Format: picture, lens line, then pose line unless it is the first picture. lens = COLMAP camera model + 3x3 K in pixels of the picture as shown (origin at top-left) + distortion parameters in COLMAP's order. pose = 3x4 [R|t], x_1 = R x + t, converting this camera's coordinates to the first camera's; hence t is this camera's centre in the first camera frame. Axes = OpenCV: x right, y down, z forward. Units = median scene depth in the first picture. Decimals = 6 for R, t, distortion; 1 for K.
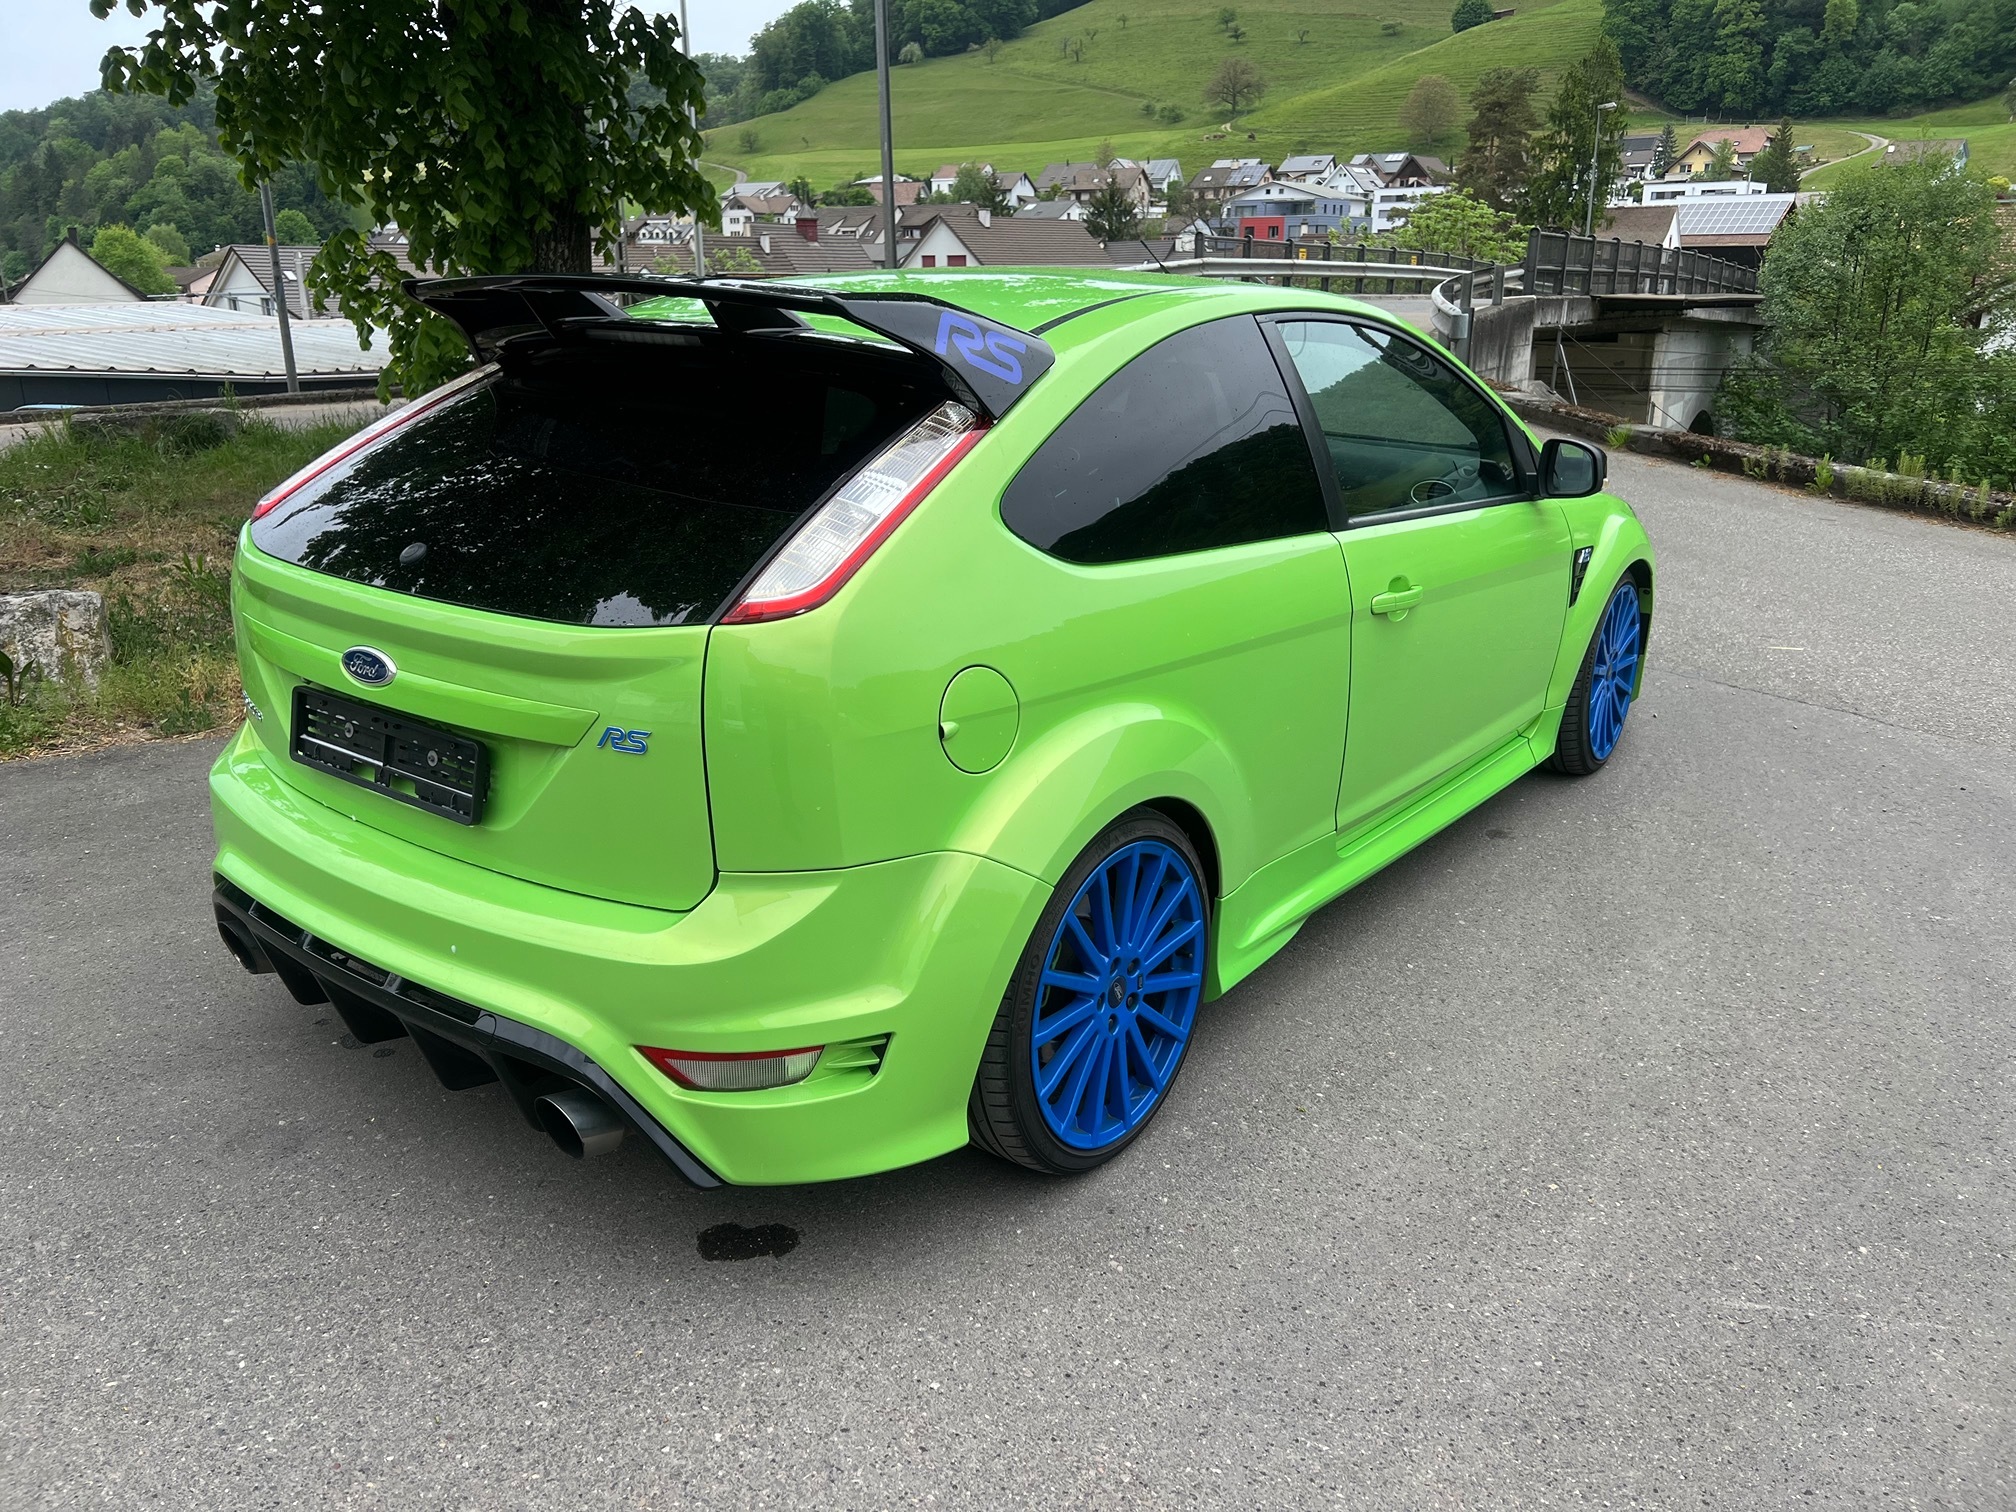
lens RADIAL K [[1521.3, 0, 1005.4], [0, 1521.3, 753.0], [0, 0, 1]] dist [0.094999, -0.088443]
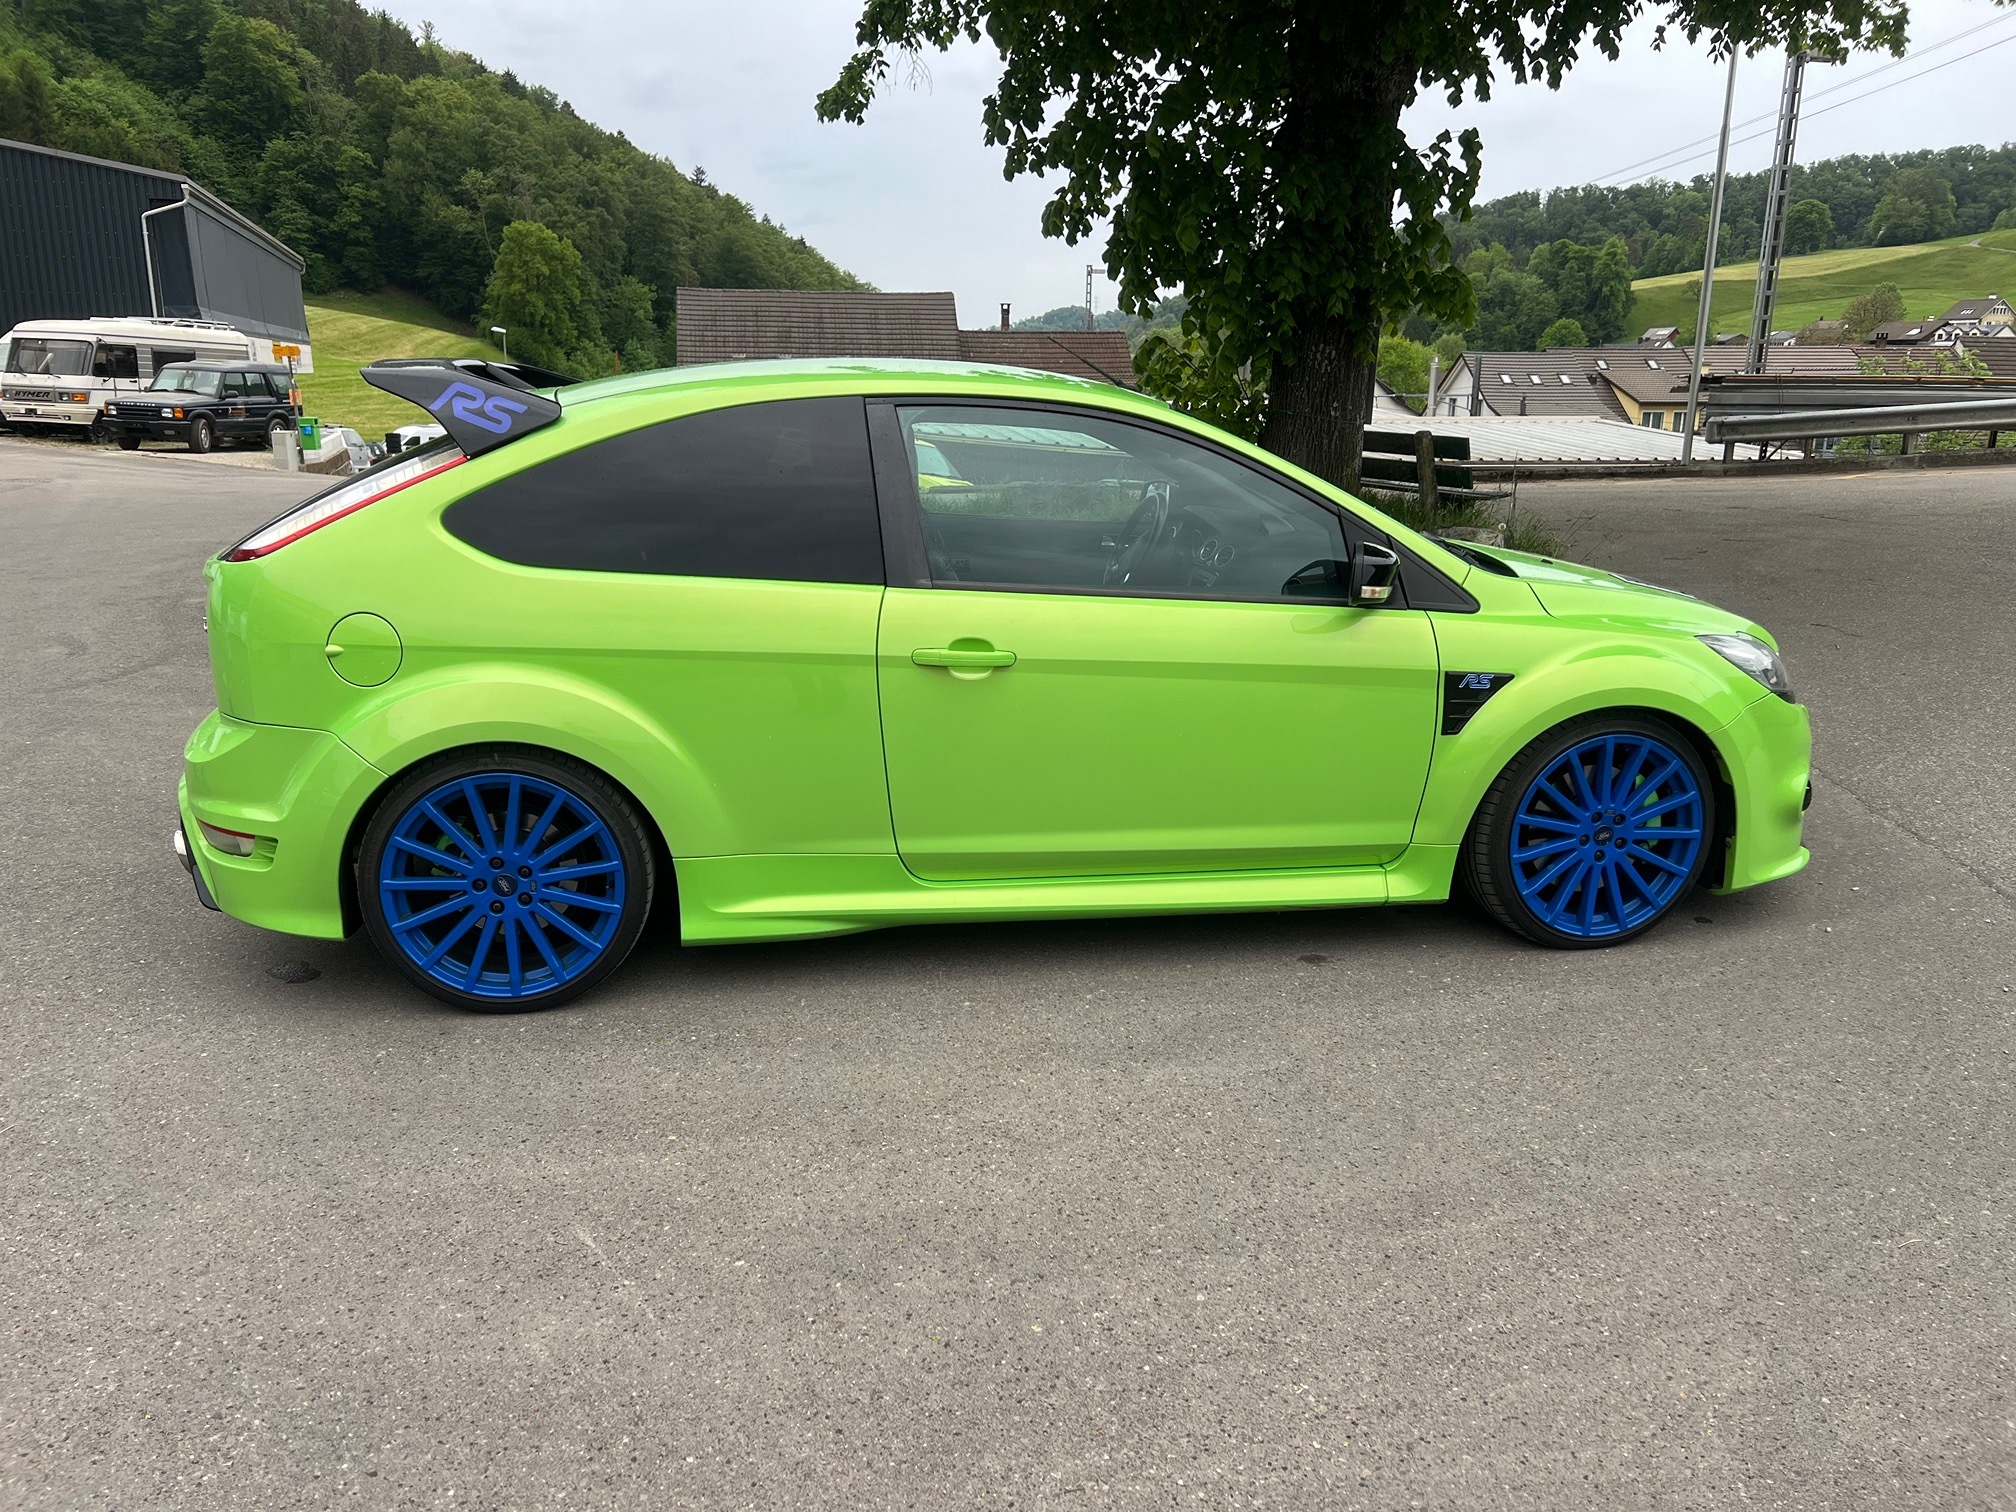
lens RADIAL K [[1521.3, 0, 1005.4], [0, 1521.3, 753.0], [0, 0, 1]] dist [0.094999, -0.088443]
pose [[0.710888, 0.175916, -0.680950, 1.198229], [-0.216722, 0.975891, 0.025860, -0.079545], [0.669081, 0.129194, 0.731874, 0.273330]]
